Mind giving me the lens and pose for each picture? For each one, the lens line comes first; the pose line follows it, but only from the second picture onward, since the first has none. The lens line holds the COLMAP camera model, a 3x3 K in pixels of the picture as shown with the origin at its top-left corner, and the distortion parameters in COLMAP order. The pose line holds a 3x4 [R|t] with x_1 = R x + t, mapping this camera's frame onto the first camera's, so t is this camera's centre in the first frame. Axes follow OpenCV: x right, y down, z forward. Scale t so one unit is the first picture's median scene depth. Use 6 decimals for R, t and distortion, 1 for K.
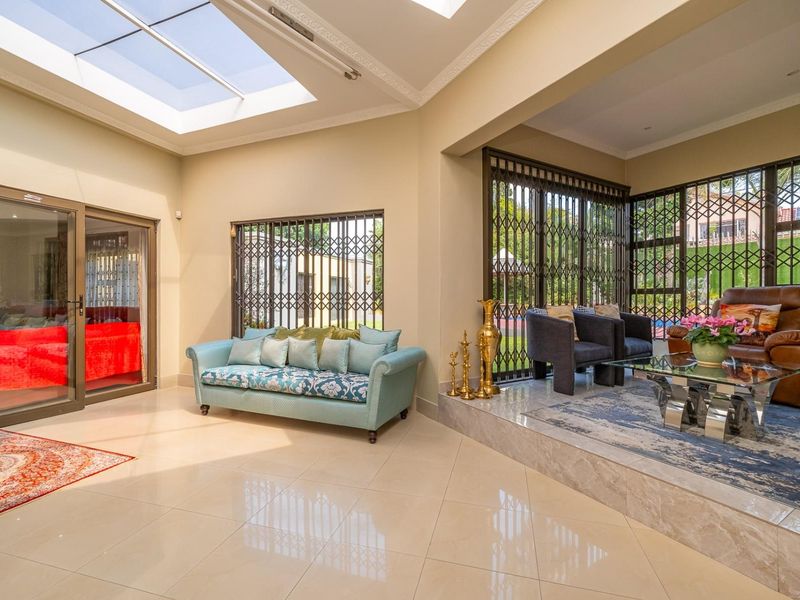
lens RADIAL K [[353.5, 0, 404.3], [0, 353.5, 296.3], [0, 0, 1]] dist [-0.014125, 0.000924]
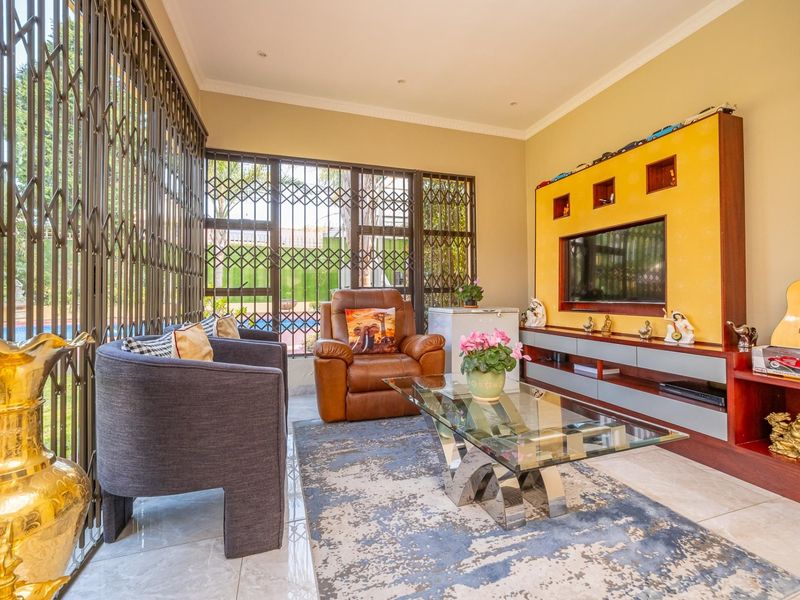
lens RADIAL K [[353.5, 0, 404.3], [0, 353.5, 296.3], [0, 0, 1]] dist [-0.014125, 0.000924]
pose [[0.178150, -0.019543, 0.983809, 0.085796], [-0.005415, 0.999768, 0.020841, -0.031132], [-0.983988, -0.009040, 0.178003, 0.764227]]
